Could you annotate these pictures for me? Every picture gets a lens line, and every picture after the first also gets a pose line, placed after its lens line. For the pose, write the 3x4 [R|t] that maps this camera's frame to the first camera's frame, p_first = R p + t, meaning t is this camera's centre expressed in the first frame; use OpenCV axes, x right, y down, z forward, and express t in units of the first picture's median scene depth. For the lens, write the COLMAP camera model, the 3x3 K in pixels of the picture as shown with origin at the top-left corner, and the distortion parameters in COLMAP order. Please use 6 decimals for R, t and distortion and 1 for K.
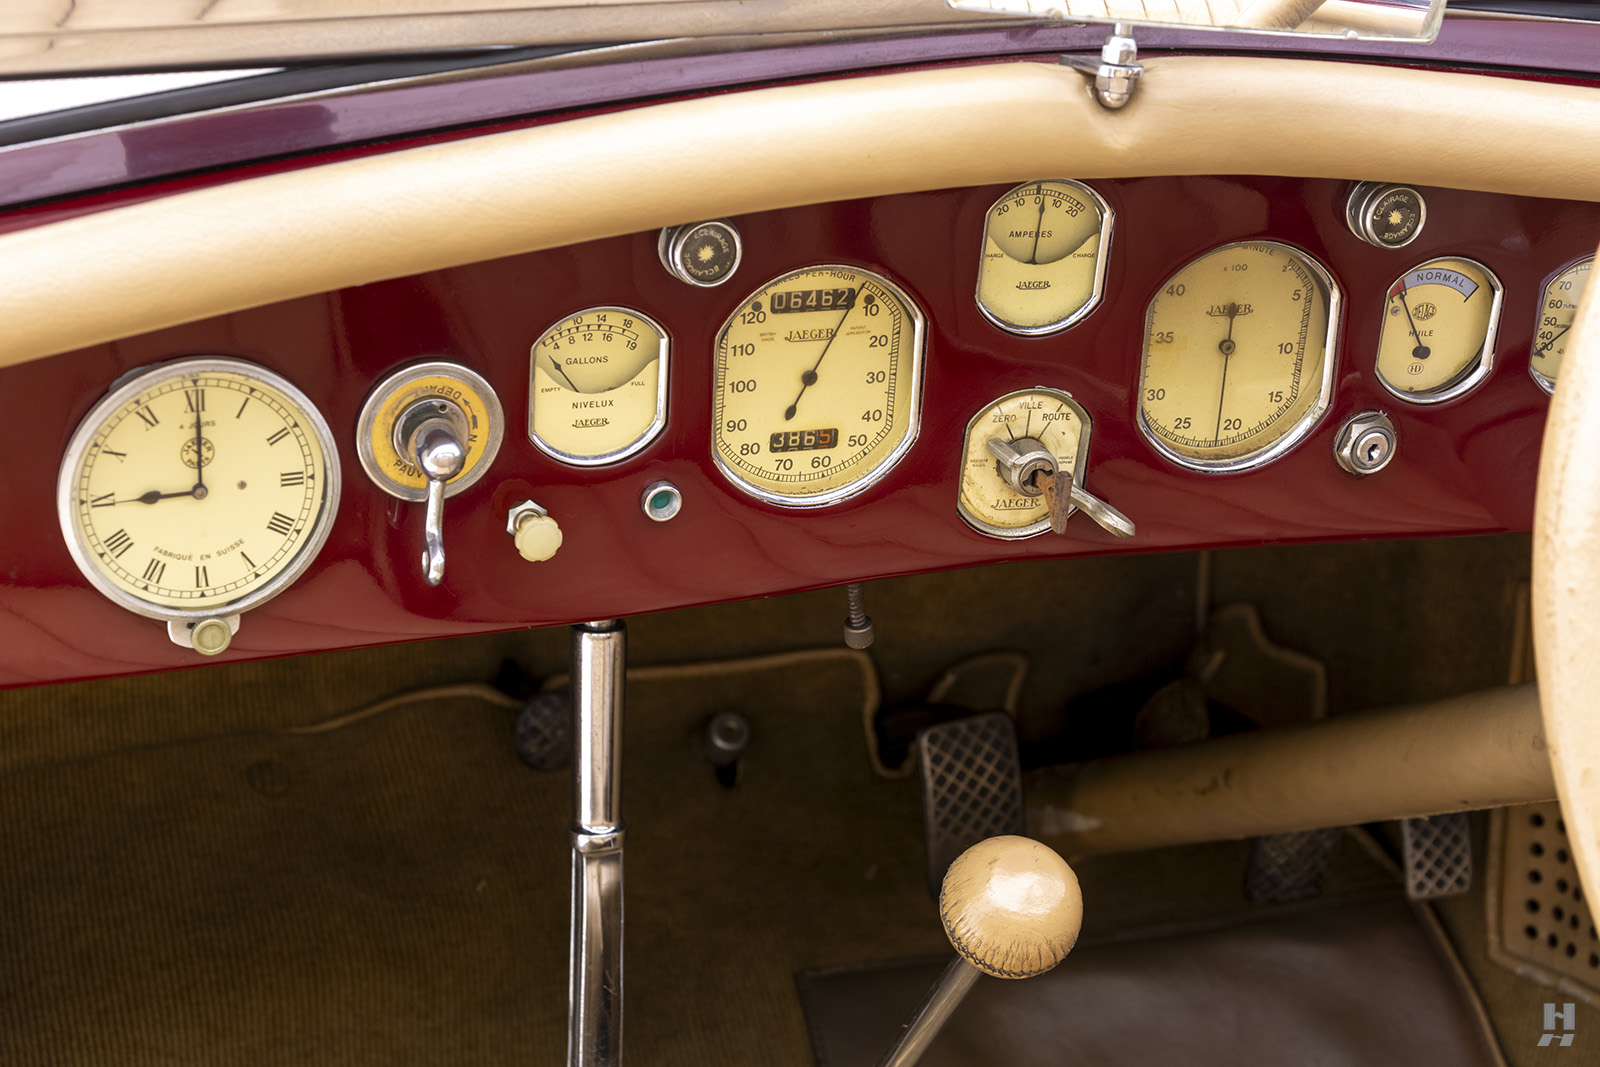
lens RADIAL K [[3567.0, 0, 800.0], [0, 3567.0, 533.5], [0, 0, 1]] dist [-0.060752, -0.468696]
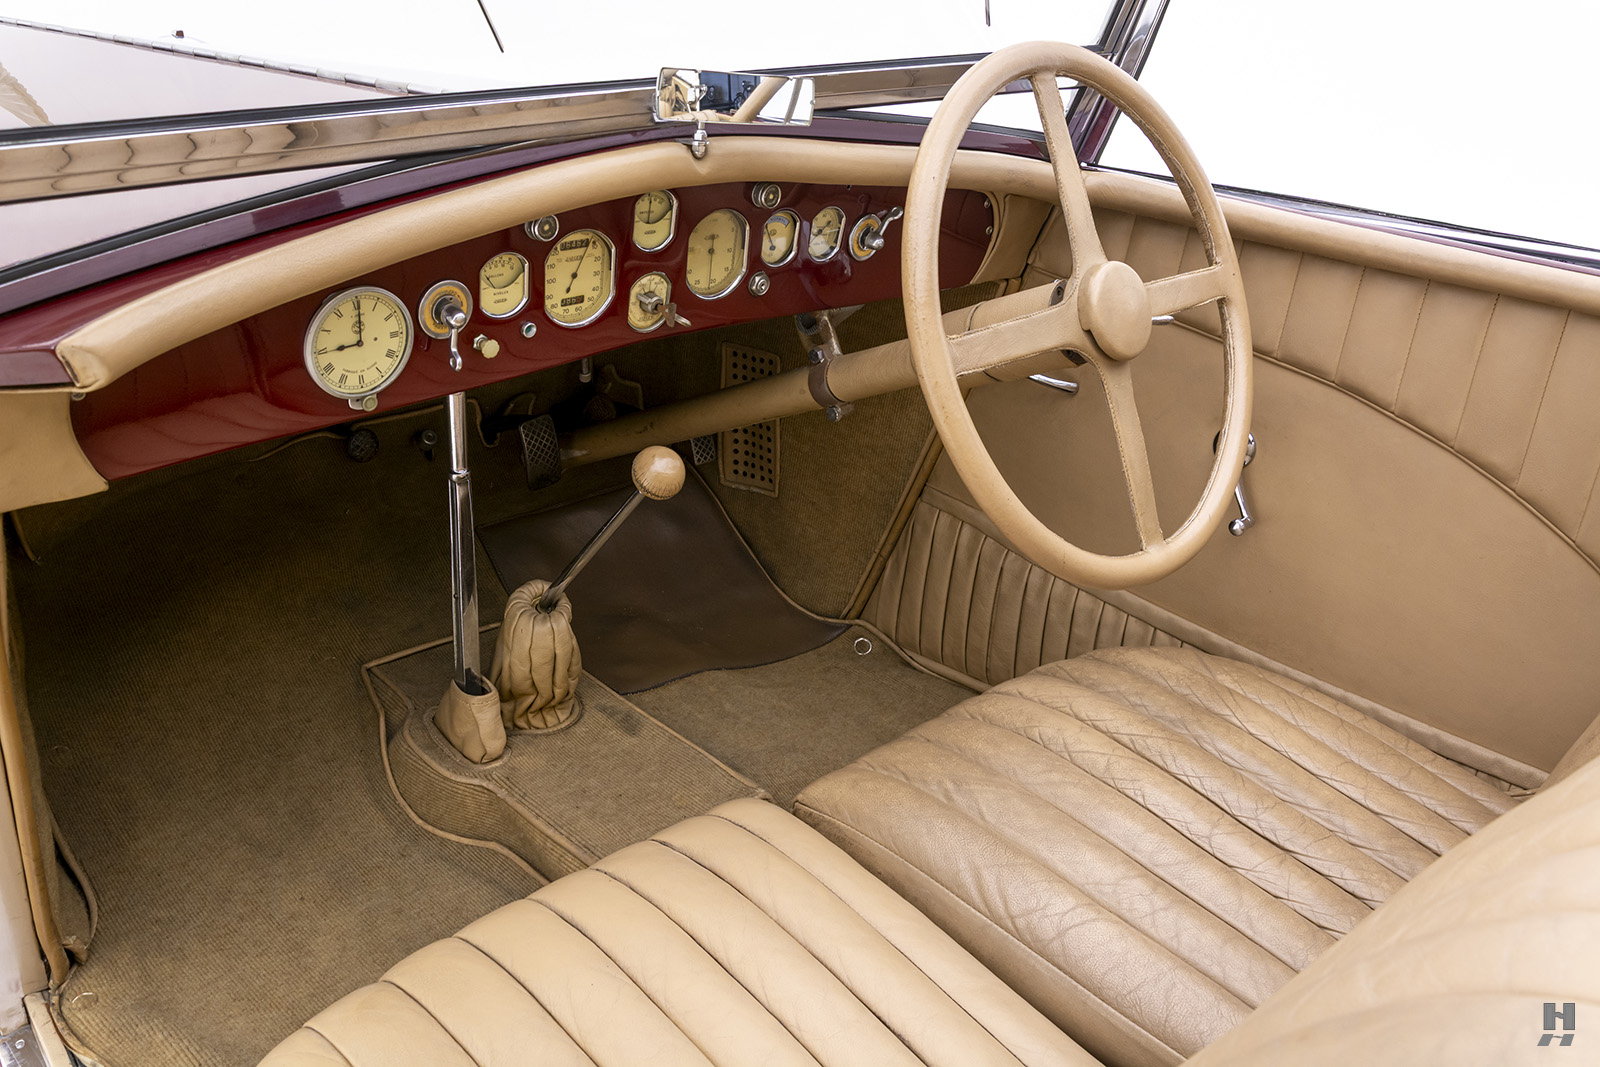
lens RADIAL K [[1376.7, 0, 776.7], [0, 1376.7, 536.7], [0, 0, 1]] dist [-0.045147, 0.001368]
pose [[0.915360, -0.159228, 0.369815, -0.257012], [0.109209, 0.982236, 0.152598, 0.005634], [-0.387543, -0.099295, 0.916488, 0.025871]]
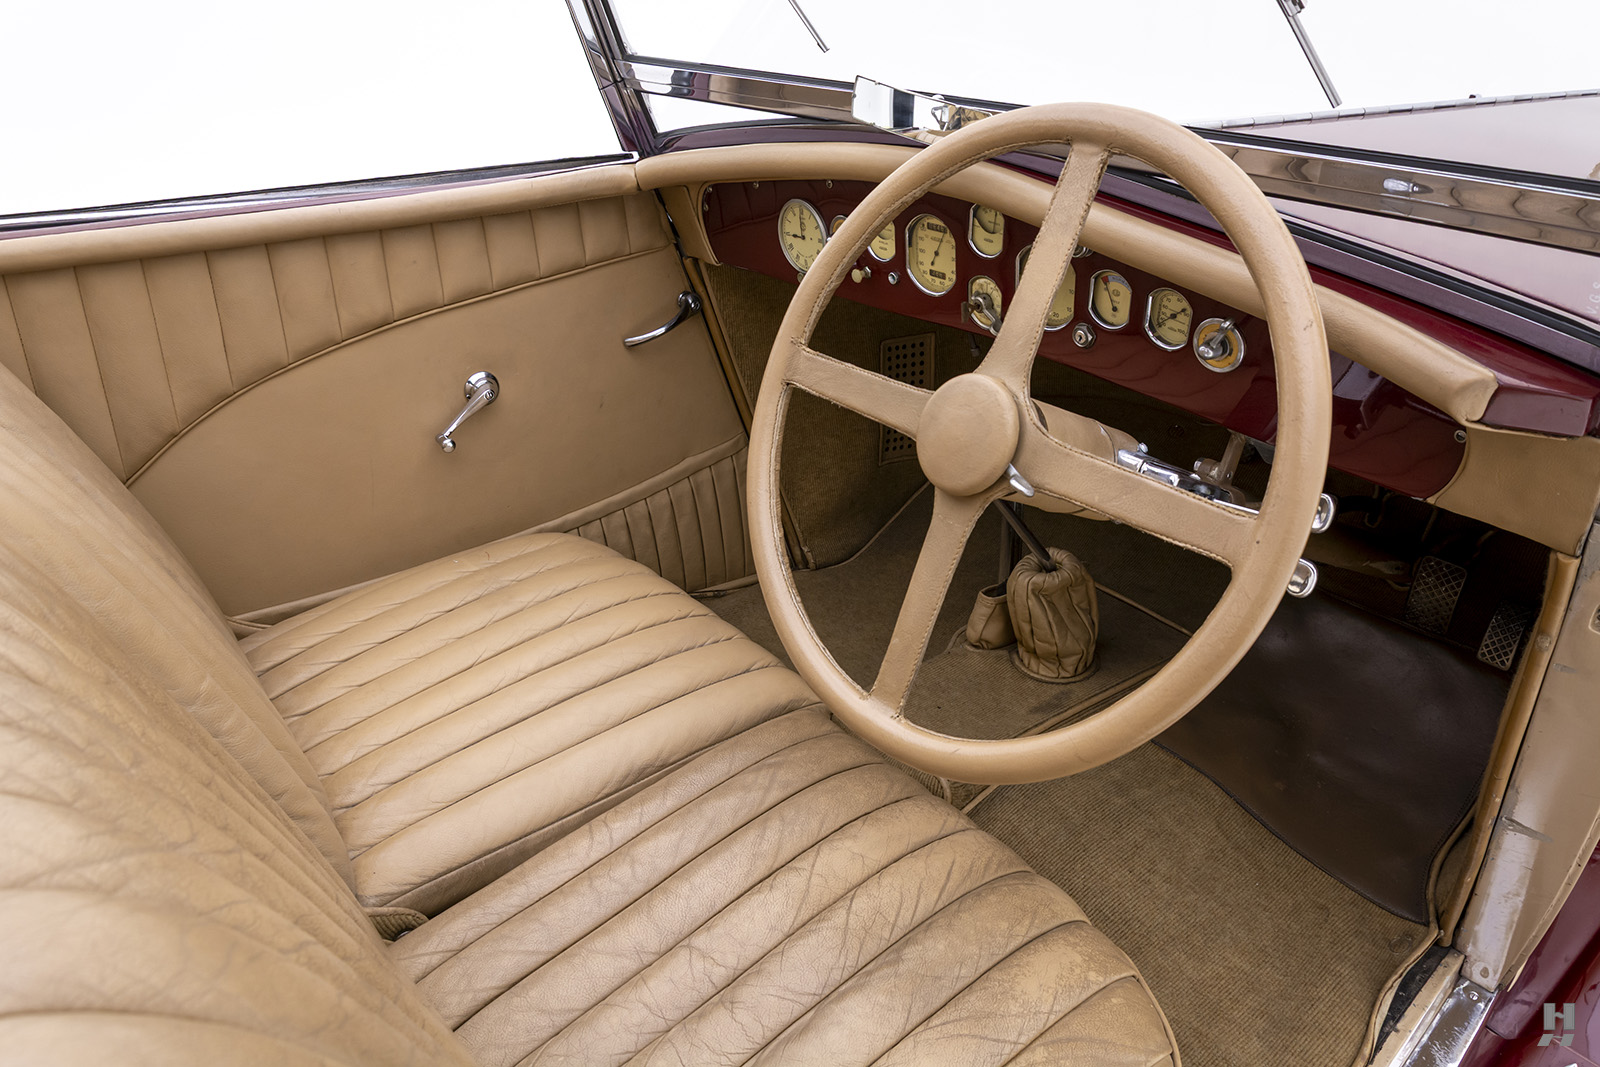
lens RADIAL K [[1234.0, 0, 800.0], [0, 1234.0, 533.5], [0, 0, 1]] dist [-0.026091, 0.002426]
pose [[0.327416, 0.400650, -0.855733, 0.984204], [-0.283102, 0.905642, 0.315698, -0.128123], [0.901472, 0.138895, 0.409946, 0.482270]]
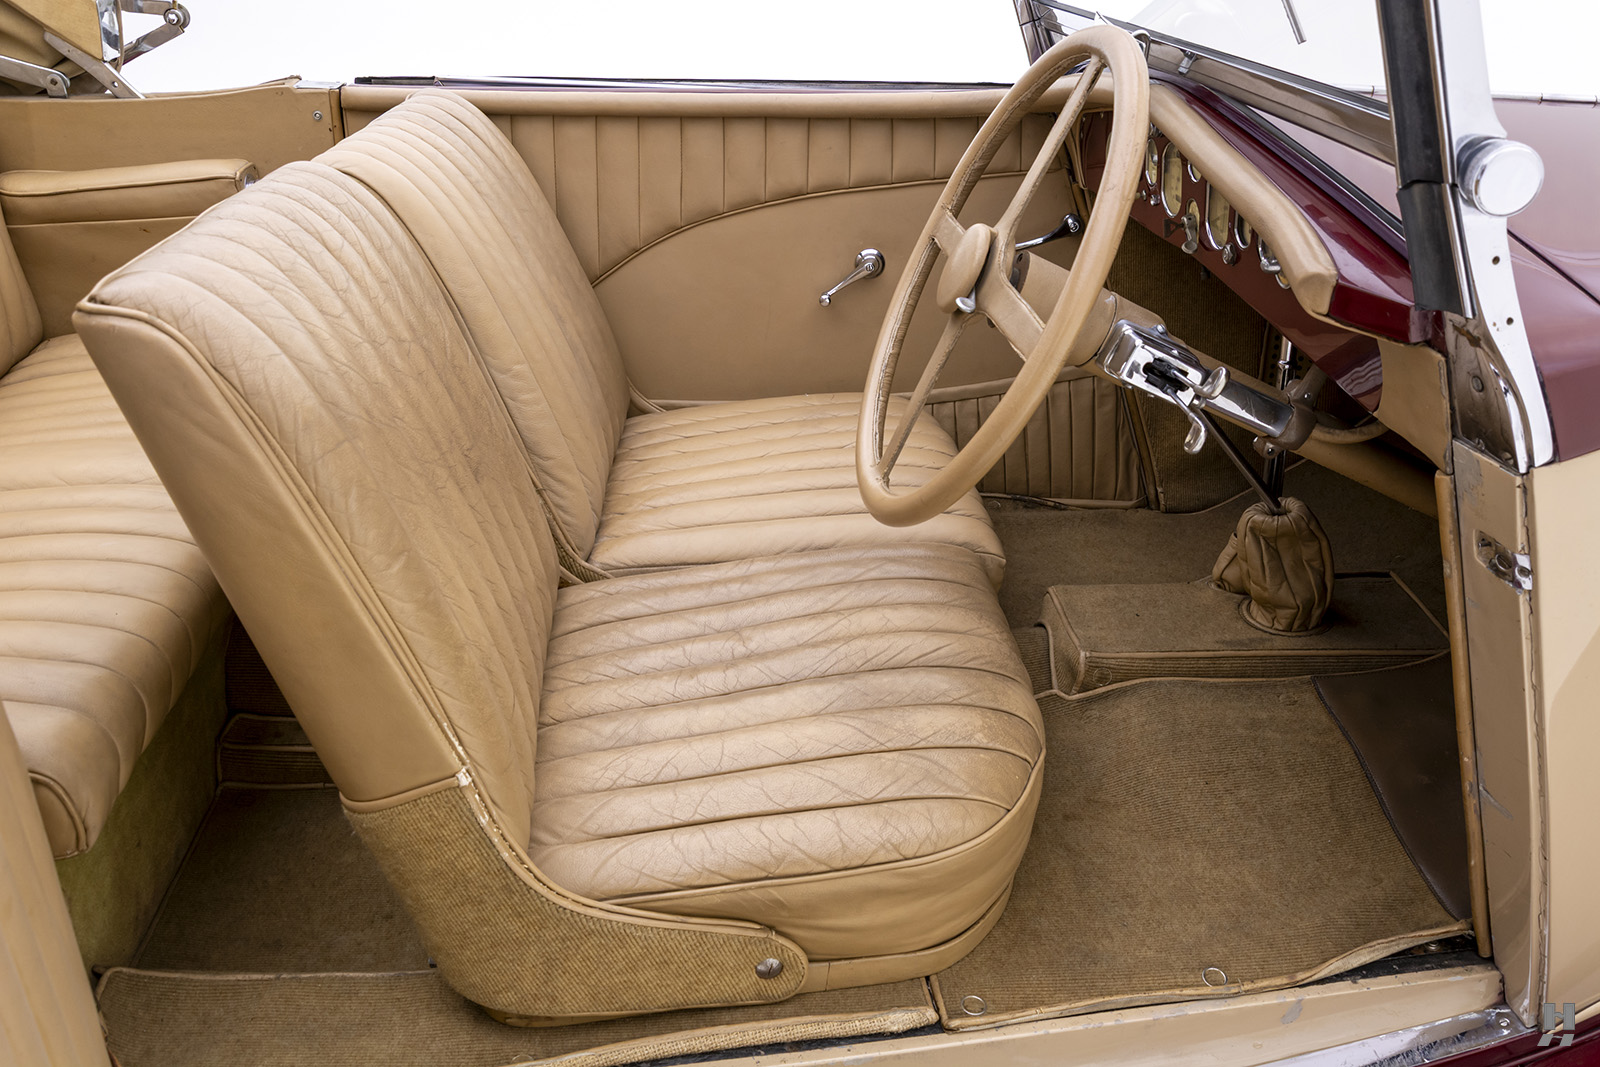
lens RADIAL K [[1376.7, 0, 776.7], [0, 1376.7, 536.7], [0, 0, 1]] dist [-0.045147, 0.001368]
pose [[-0.273206, 0.394412, -0.877381, 1.536093], [-0.309815, 0.827405, 0.468418, -0.296032], [0.910699, 0.399800, -0.103857, 1.054999]]
